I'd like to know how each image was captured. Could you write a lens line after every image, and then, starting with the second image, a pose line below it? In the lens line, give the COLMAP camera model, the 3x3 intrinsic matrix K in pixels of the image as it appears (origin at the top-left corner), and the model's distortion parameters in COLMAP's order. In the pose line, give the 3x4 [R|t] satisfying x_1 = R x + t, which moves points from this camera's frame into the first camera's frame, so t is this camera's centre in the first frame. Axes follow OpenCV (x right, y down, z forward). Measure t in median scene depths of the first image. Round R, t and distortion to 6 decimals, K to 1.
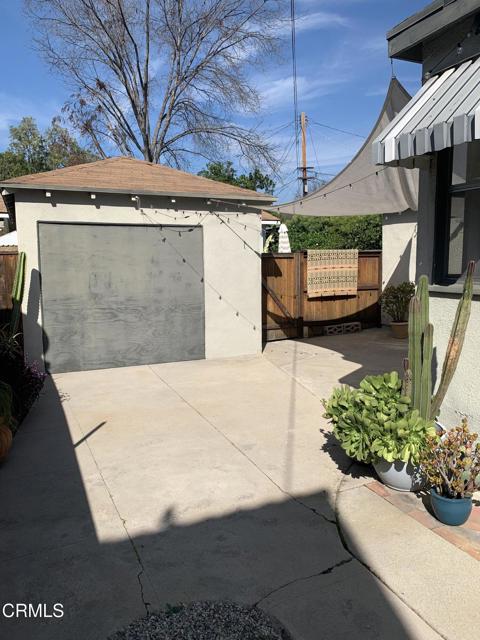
lens RADIAL K [[476.5, 0, 238.2], [0, 476.5, 320.5], [0, 0, 1]] dist [0.007449, -0.000218]
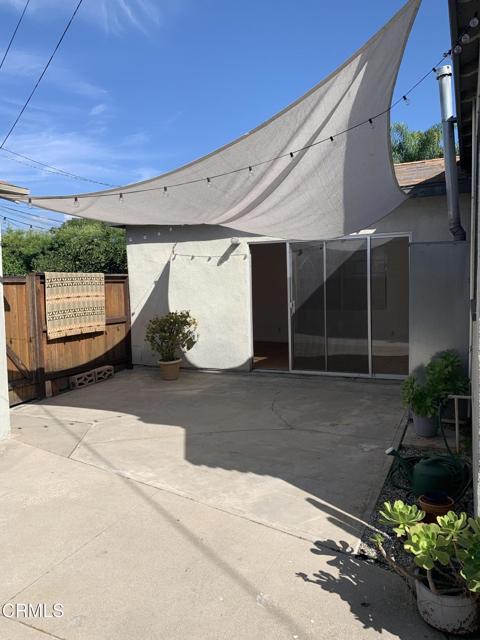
lens RADIAL K [[476.5, 0, 242.4], [0, 476.5, 317.6], [0, 0, 1]] dist [0.007449, -0.000218]
pose [[0.732012, -0.046521, 0.679702, -0.119420], [0.089994, 0.995526, -0.028783, -0.033230], [-0.675322, 0.082239, 0.732923, 0.278448]]
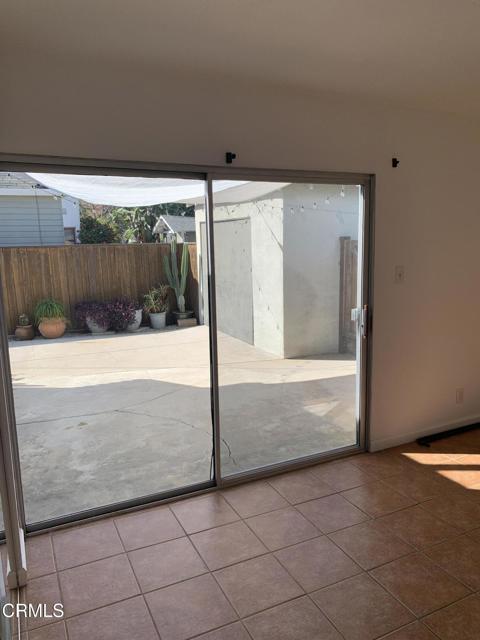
lens RADIAL K [[476.5, 0, 240.3], [0, 476.5, 319.7], [0, 0, 1]] dist [0.007449, -0.000218]
pose [[0.063512, 0.182518, -0.981149, 0.727665], [-0.095926, 0.979698, 0.176039, -0.122788], [0.993360, 0.082937, 0.079731, 0.694330]]
